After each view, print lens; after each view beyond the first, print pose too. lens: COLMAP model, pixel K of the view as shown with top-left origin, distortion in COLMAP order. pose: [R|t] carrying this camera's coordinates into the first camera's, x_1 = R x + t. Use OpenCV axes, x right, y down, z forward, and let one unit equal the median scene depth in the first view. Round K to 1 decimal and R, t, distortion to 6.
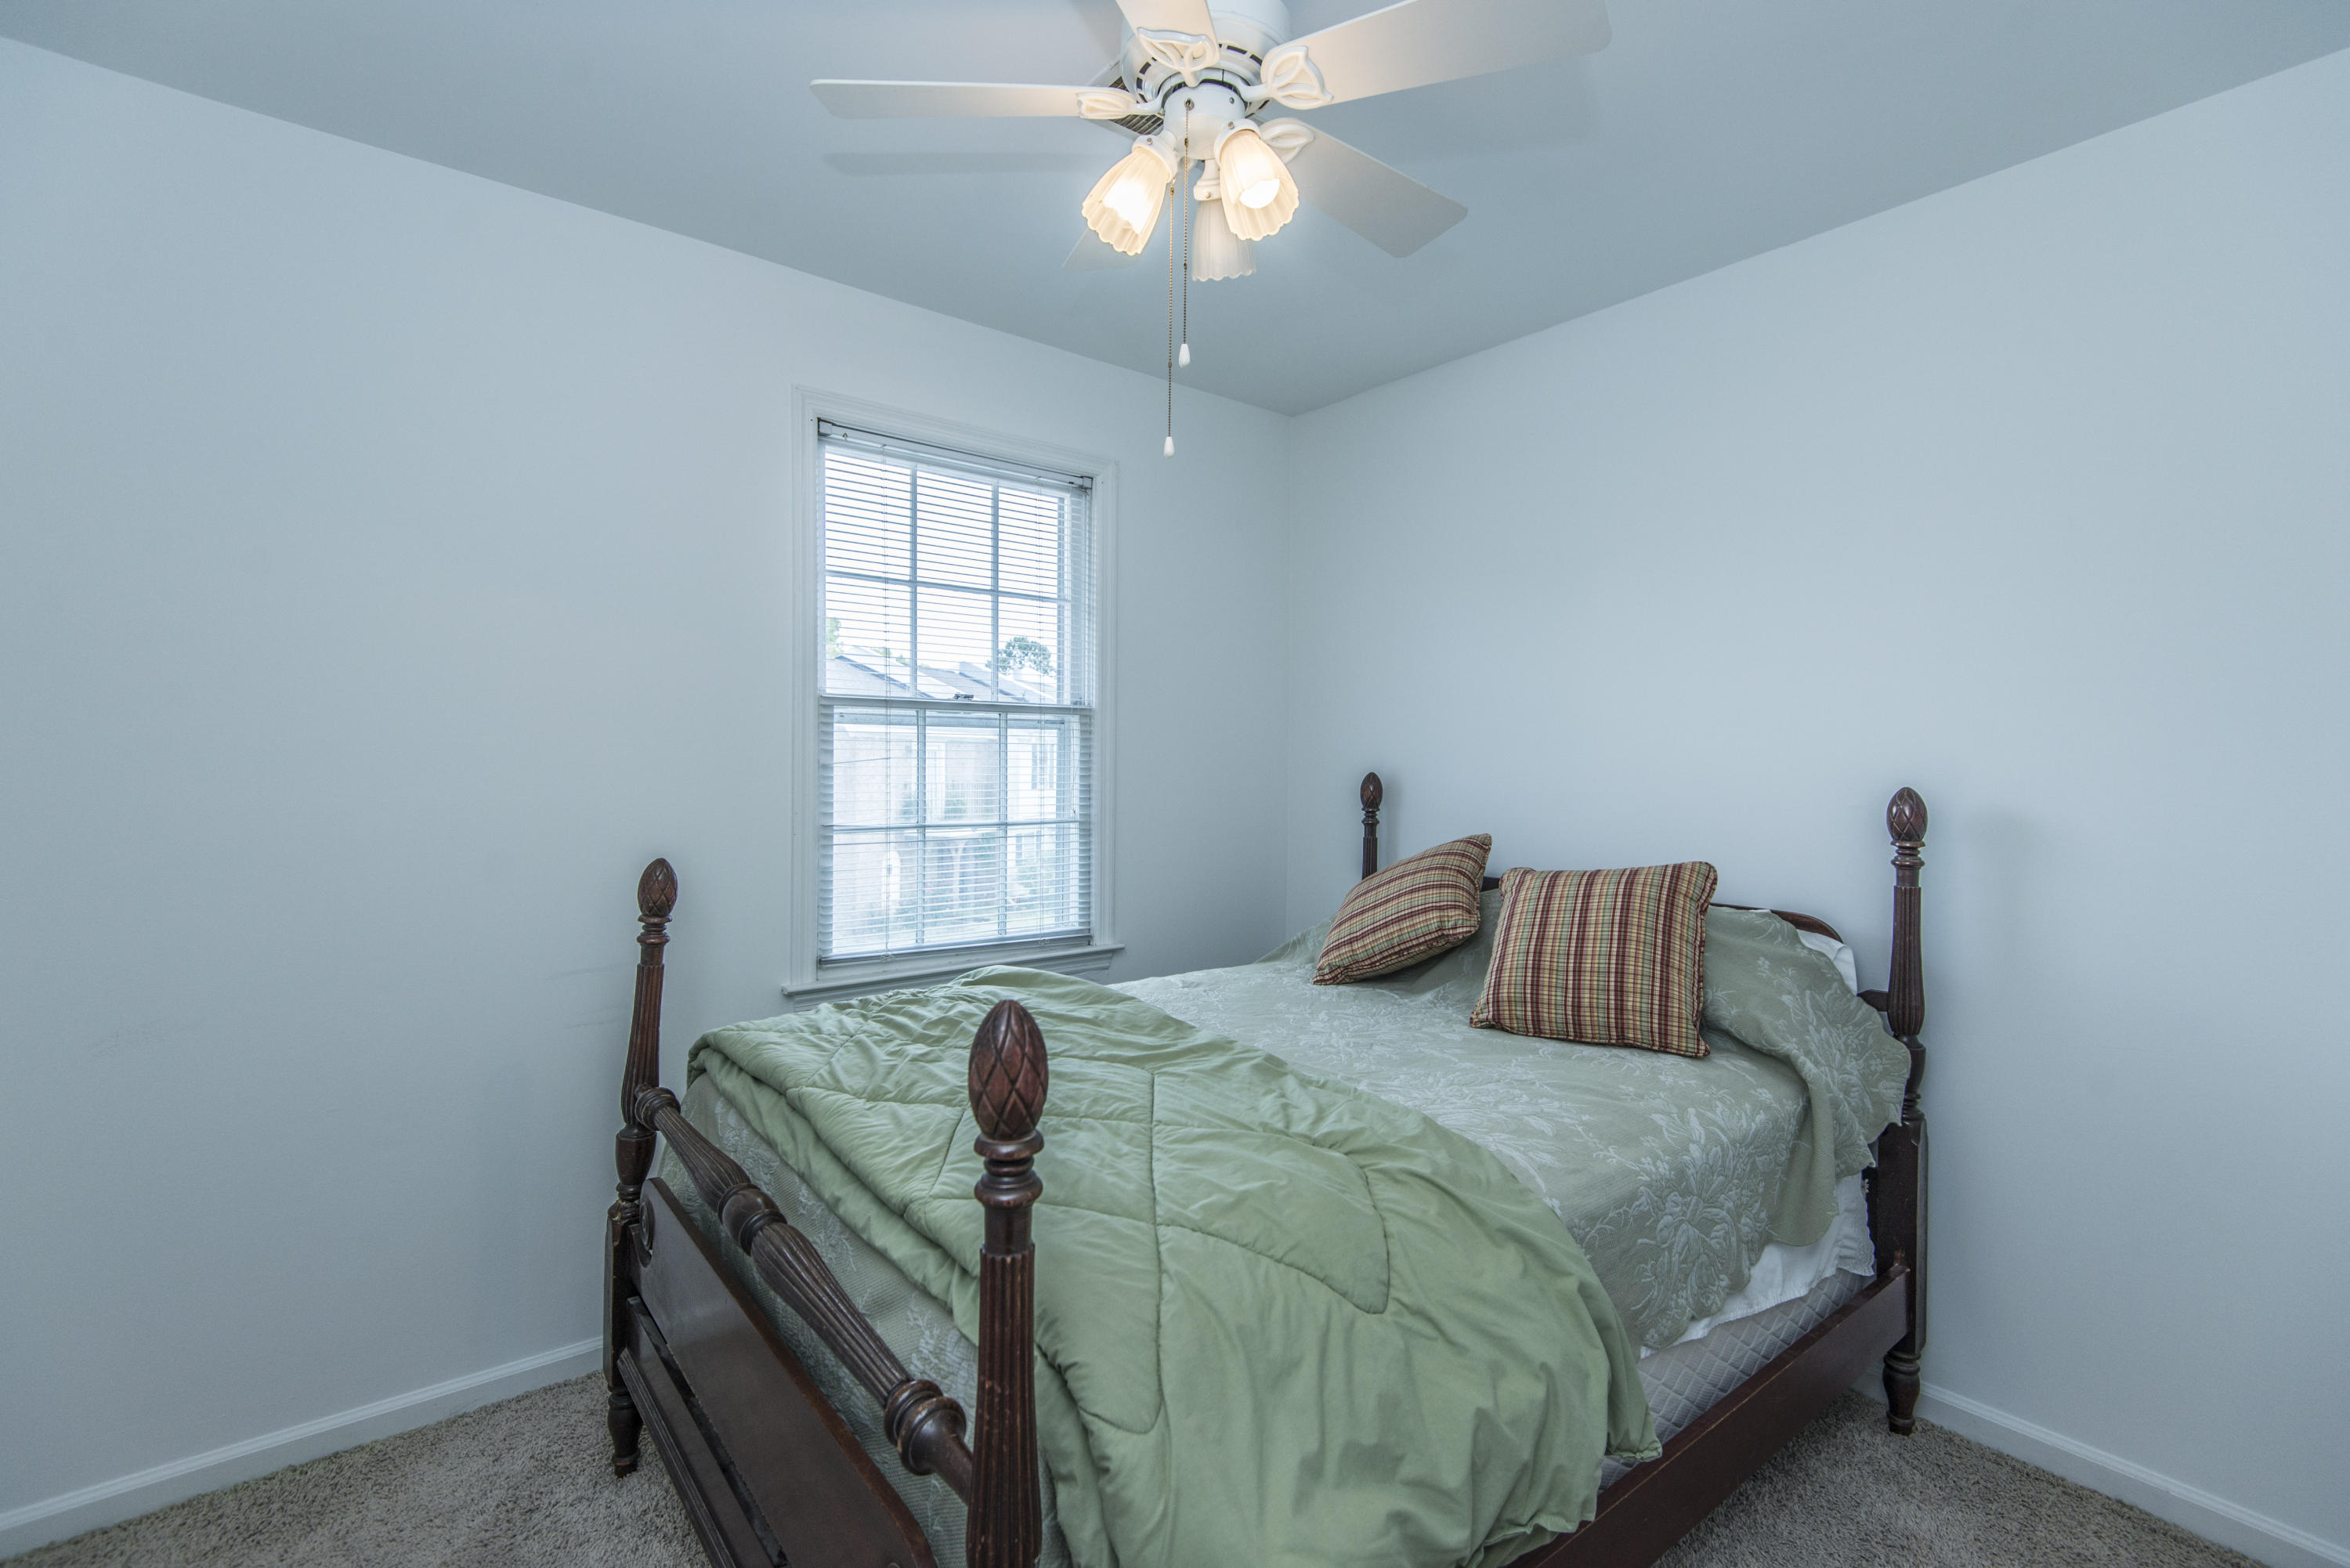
lens RADIAL K [[1064.4, 0, 1181.9], [0, 1064.4, 776.2], [0, 0, 1]] dist [0.044491, -0.023368]
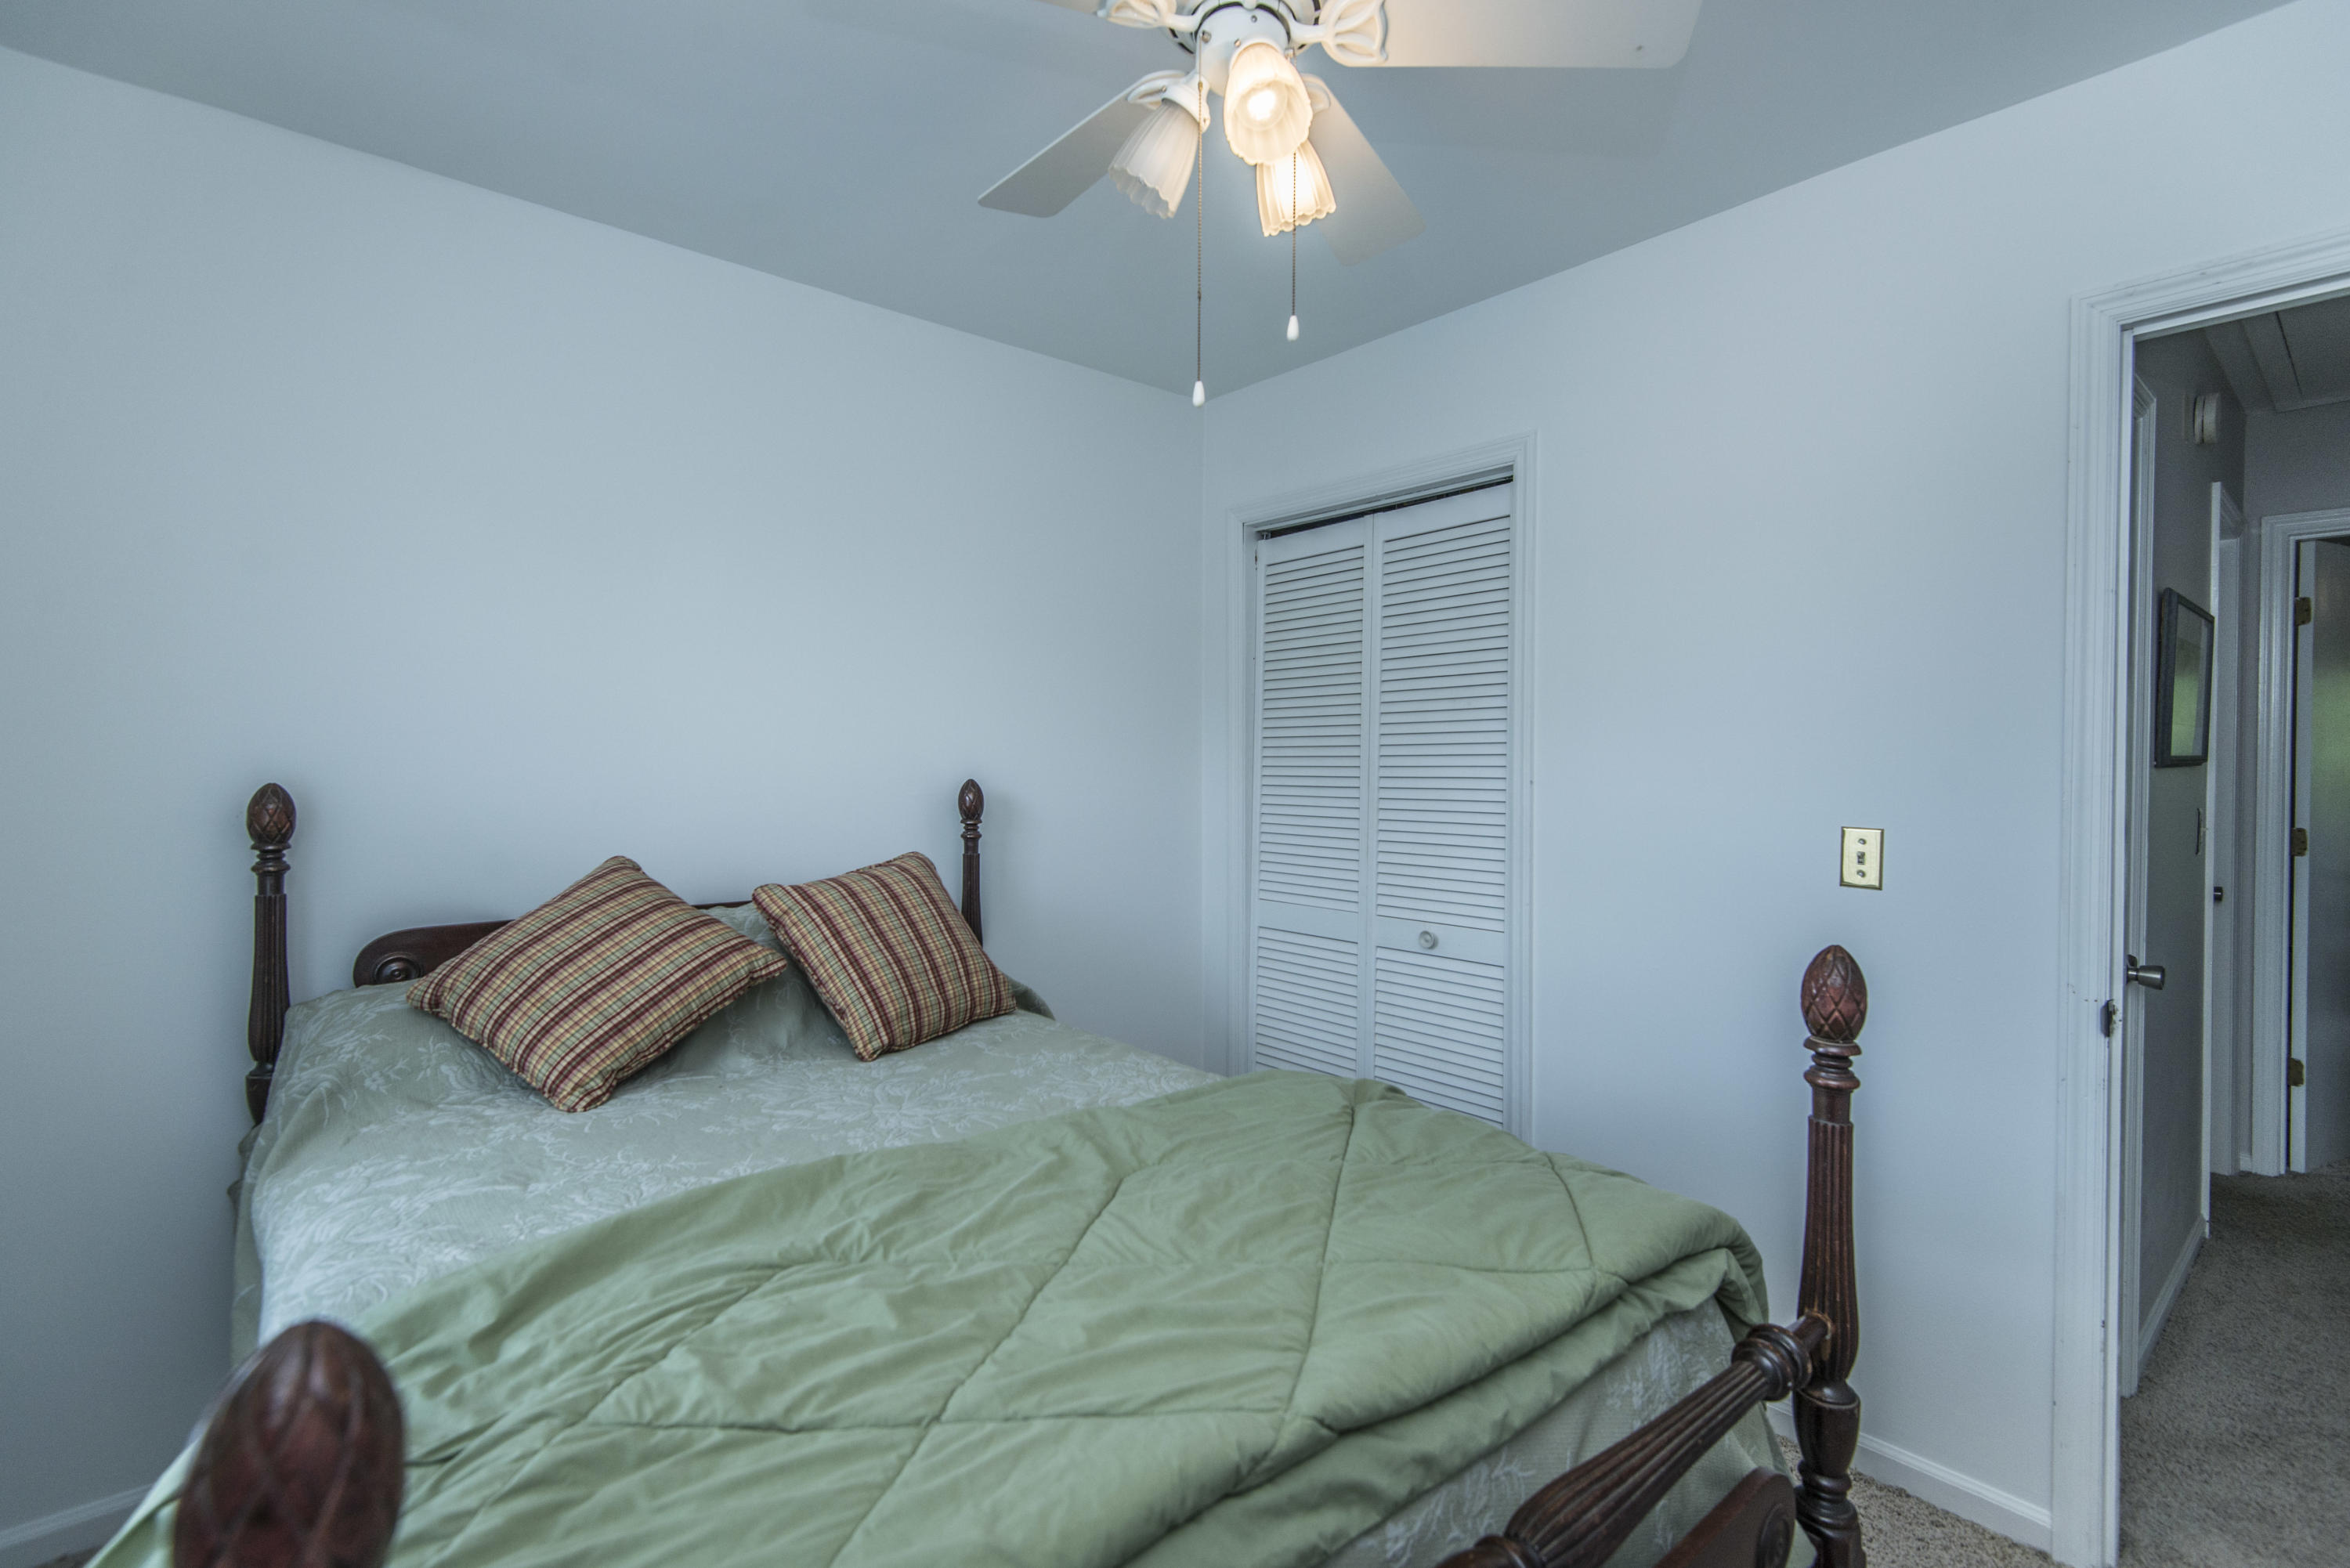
lens RADIAL K [[1064.4, 0, 1181.9], [0, 1064.4, 776.2], [0, 0, 1]] dist [0.044491, -0.023368]
pose [[-0.045957, -0.026177, 0.998600, -0.789441], [0.012398, 0.999565, 0.026773, -0.030594], [-0.998866, 0.013611, -0.045613, 0.977809]]
